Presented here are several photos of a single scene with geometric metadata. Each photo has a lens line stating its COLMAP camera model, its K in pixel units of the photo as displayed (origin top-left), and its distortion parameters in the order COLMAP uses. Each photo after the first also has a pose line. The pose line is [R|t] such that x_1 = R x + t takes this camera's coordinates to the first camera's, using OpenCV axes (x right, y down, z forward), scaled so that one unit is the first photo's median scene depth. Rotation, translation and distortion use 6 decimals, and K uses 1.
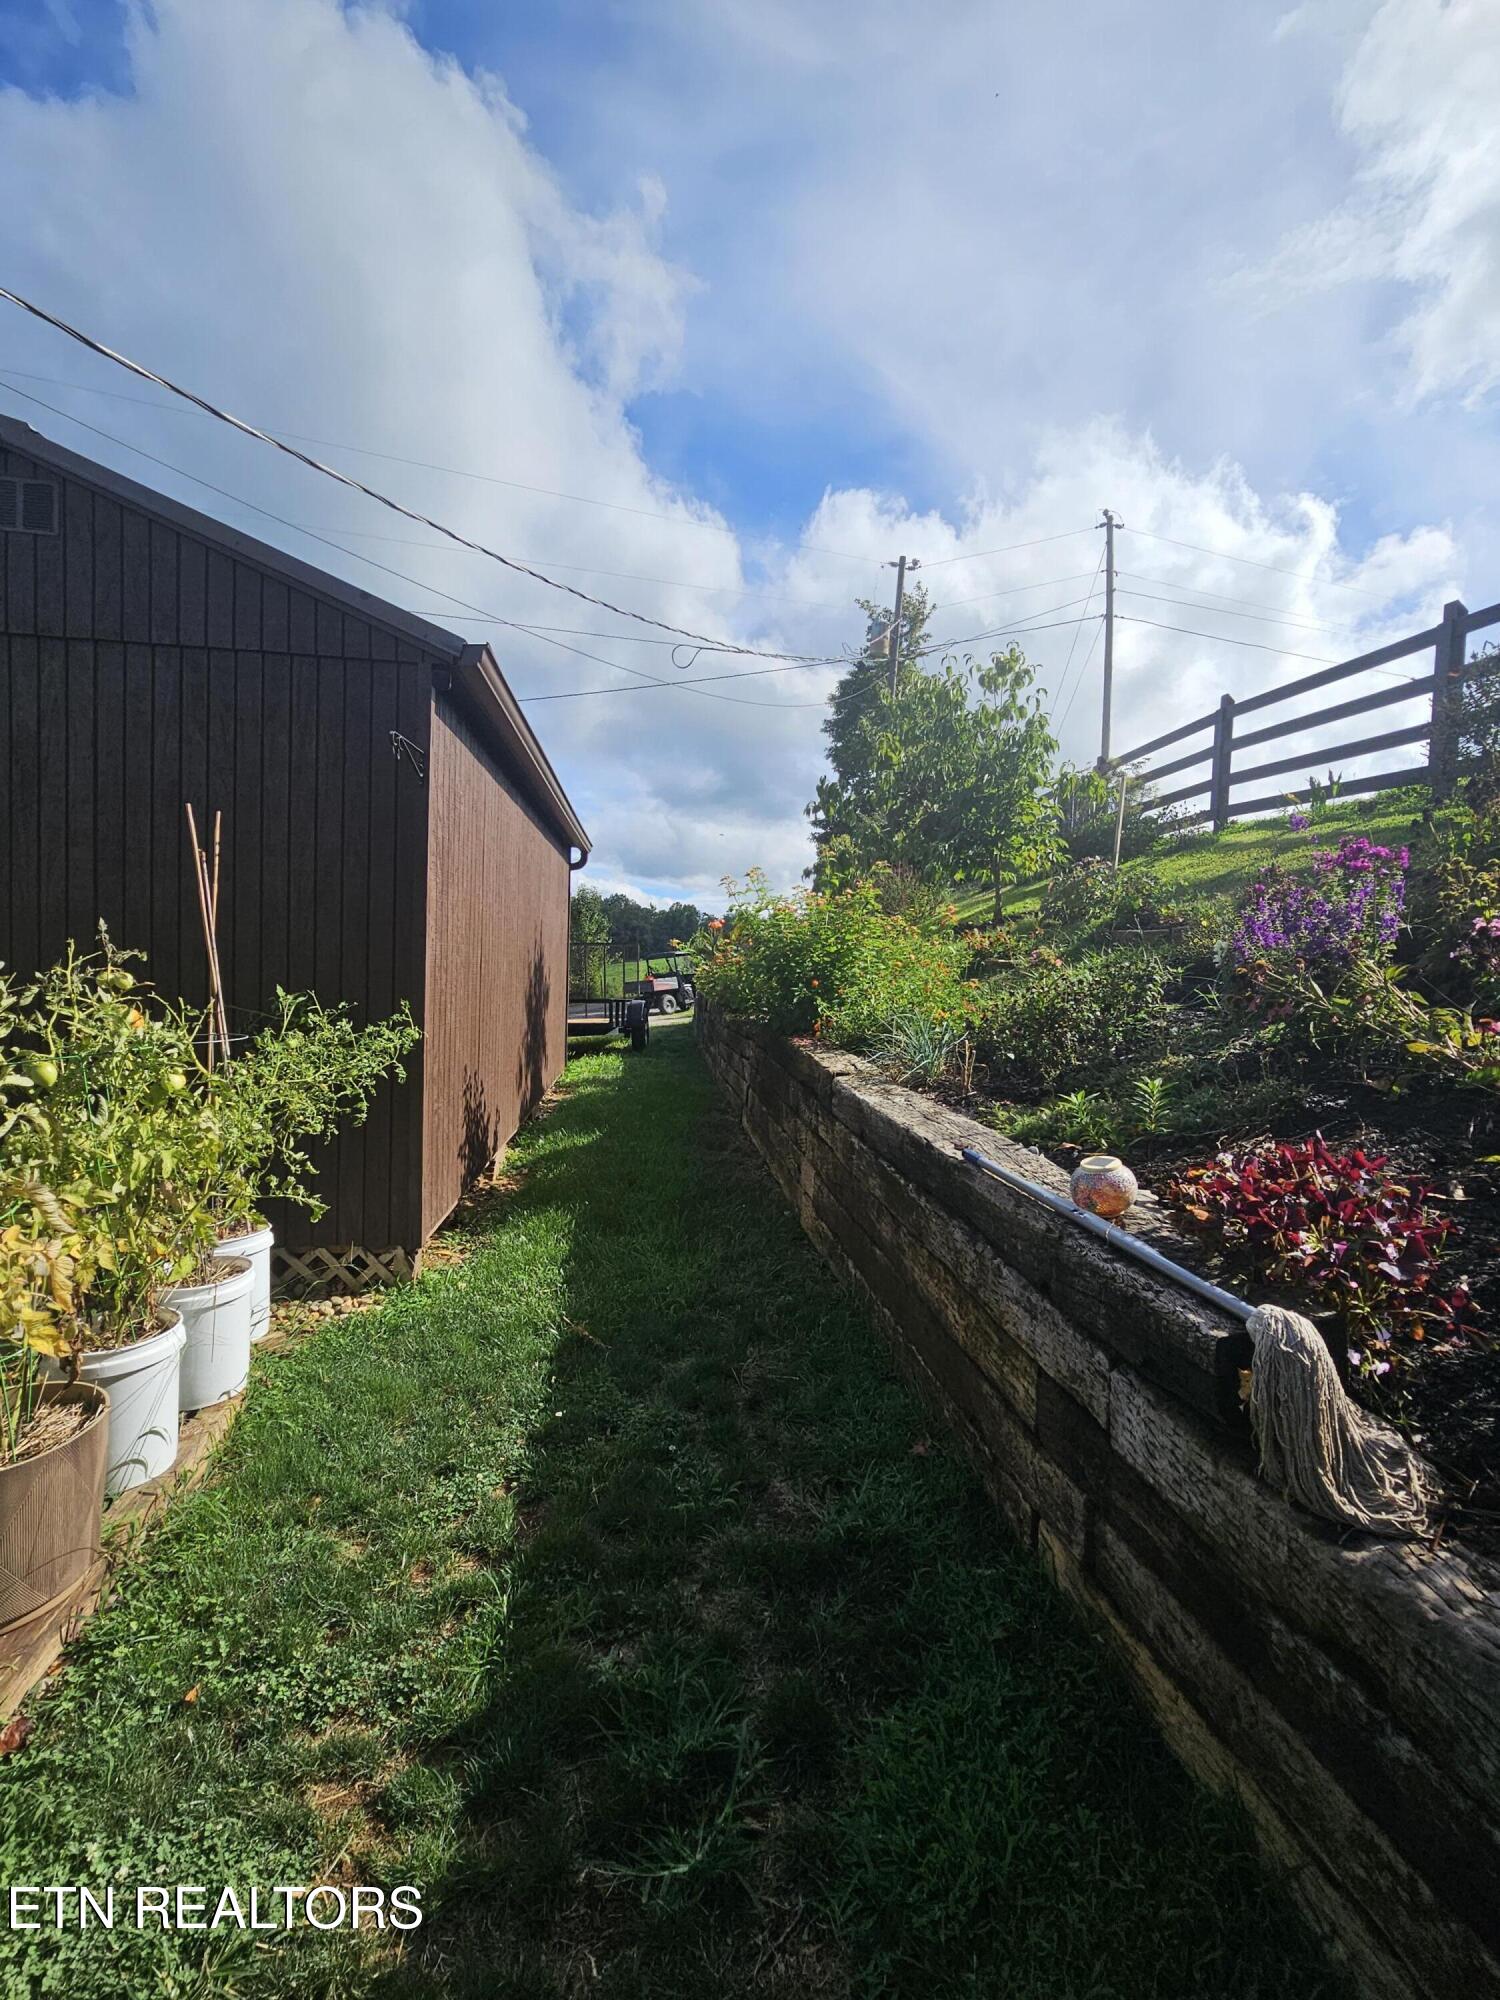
lens RADIAL K [[931.1, 0, 754.8], [0, 931.1, 998.2], [0, 0, 1]] dist [0.003229, -0.000044]
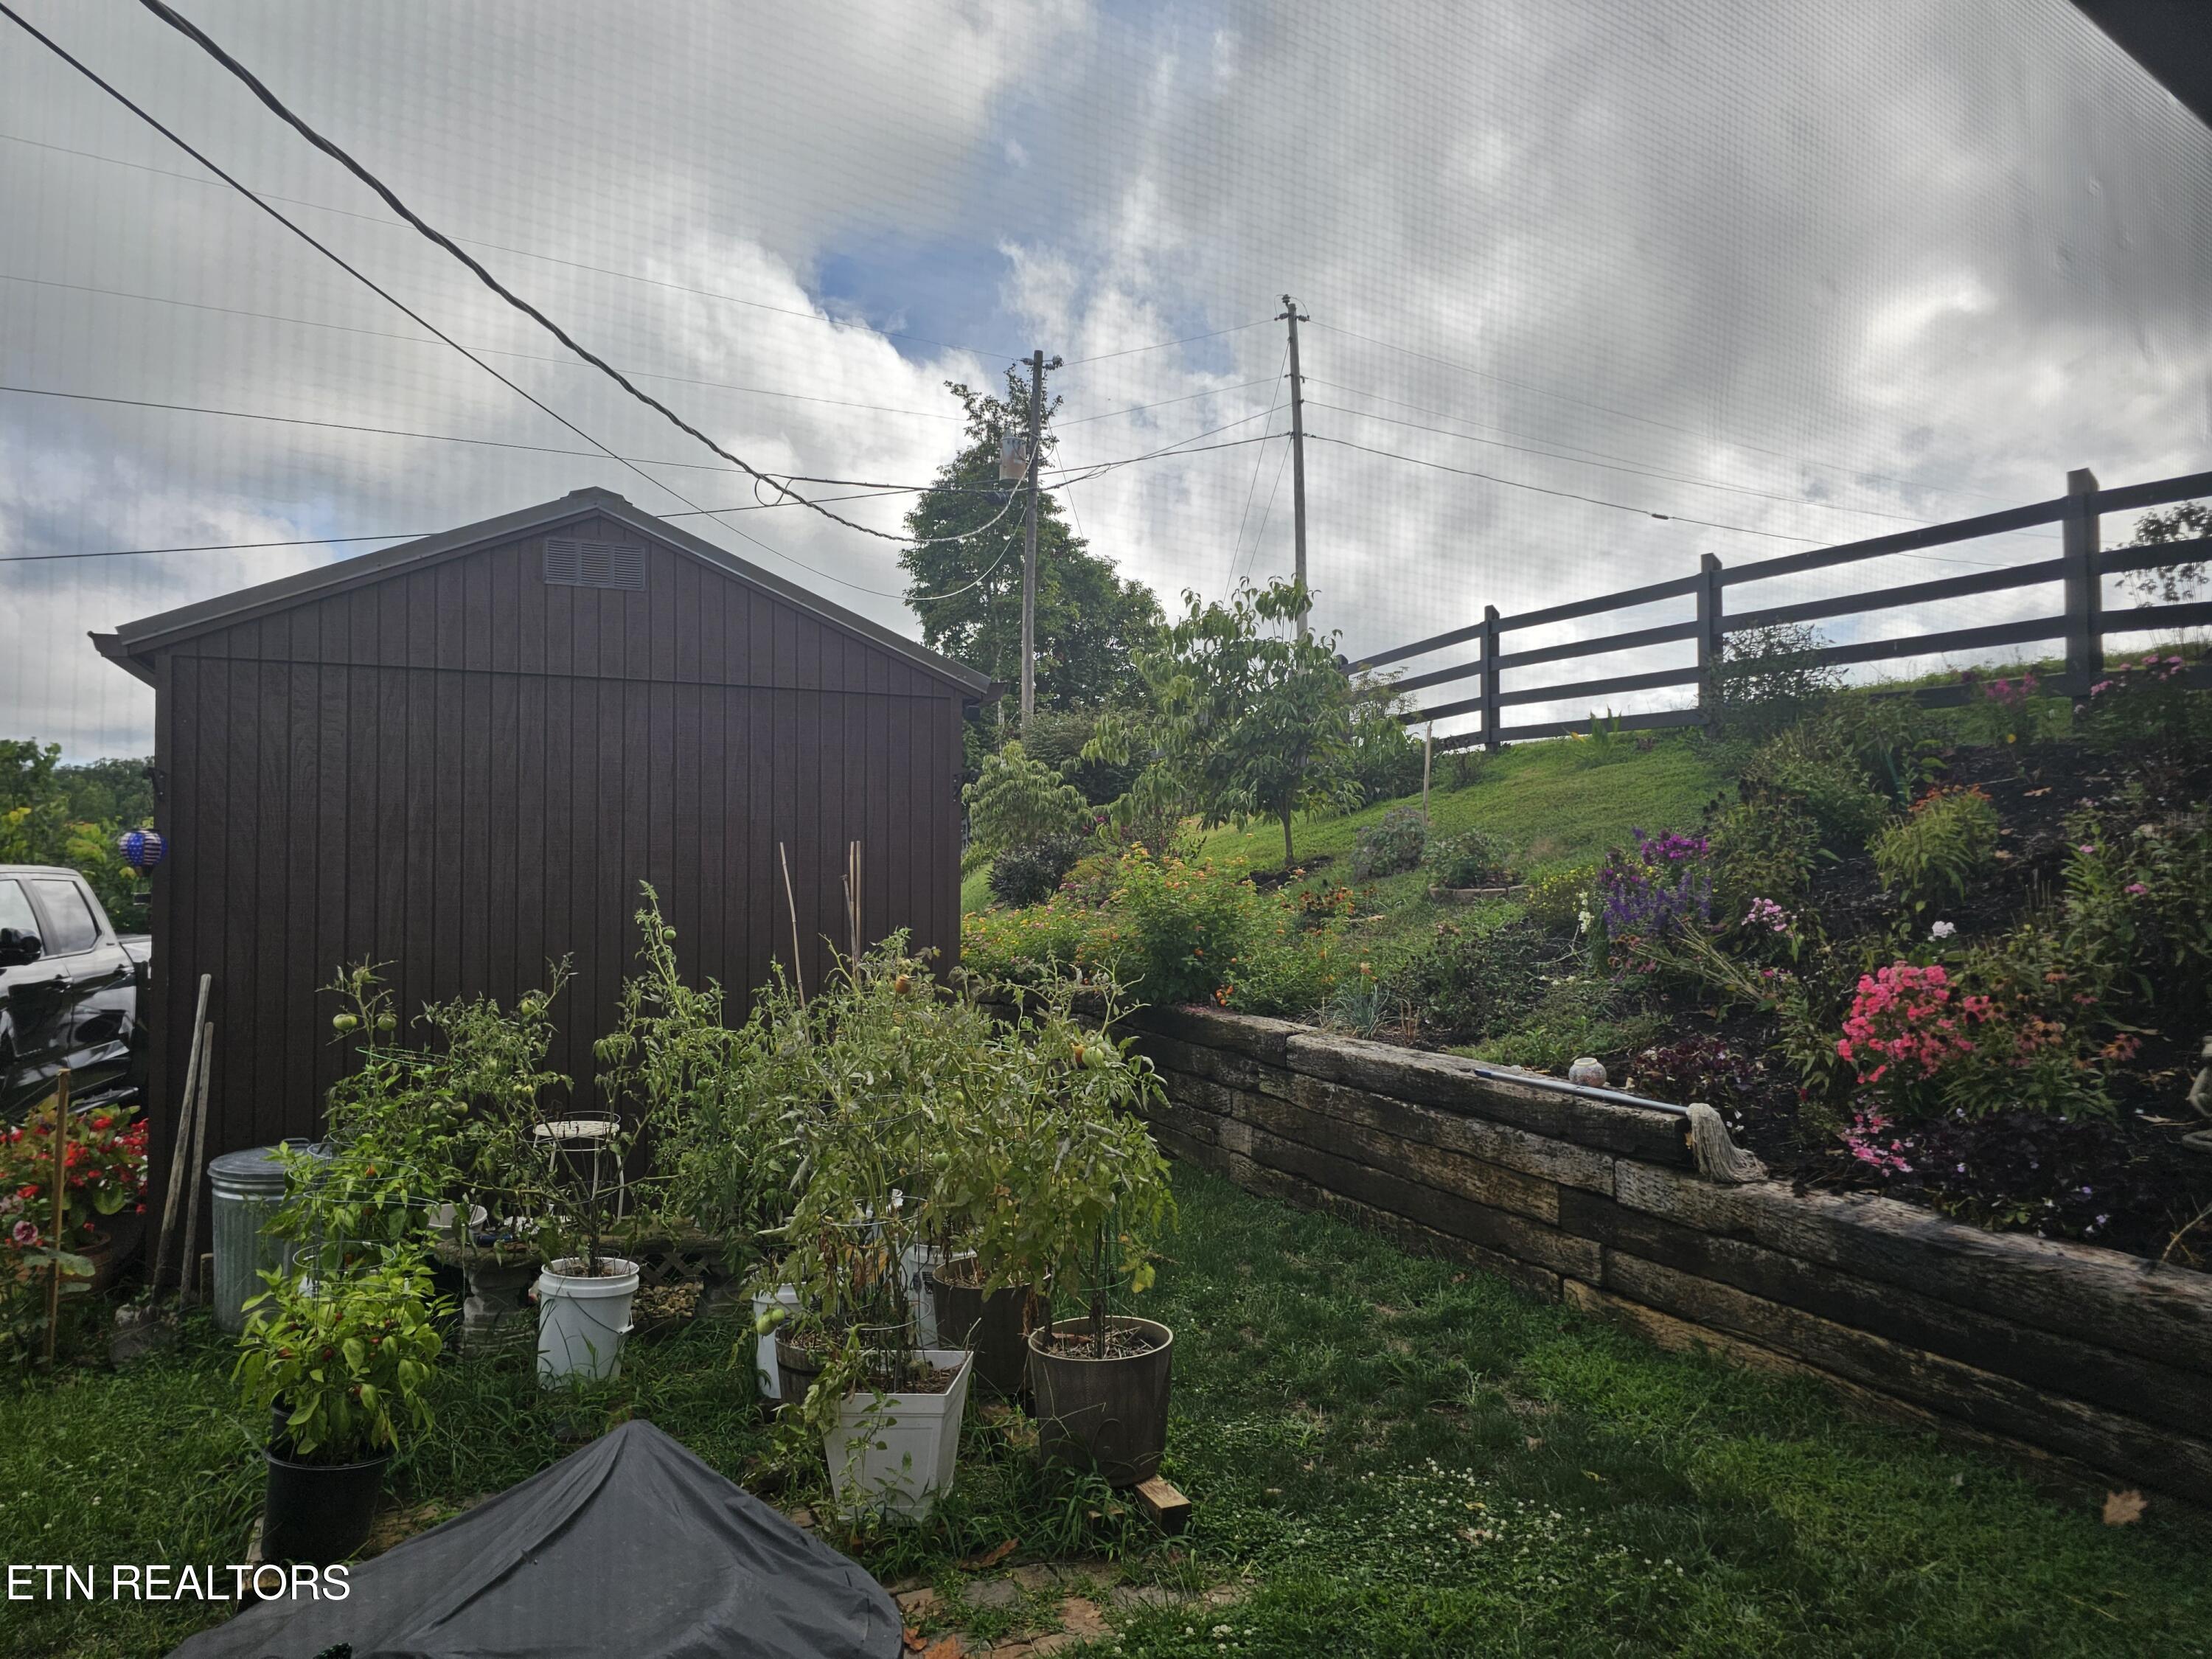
lens RADIAL K [[1563.5, 0, 1103.2], [0, 1563.5, 831.0], [0, 0, 1]] dist [0.071306, -0.024802]
pose [[0.962781, -0.024152, 0.269201, -0.280239], [0.044622, 0.996536, -0.070182, -0.019021], [-0.266573, 0.079582, 0.960523, -0.357313]]
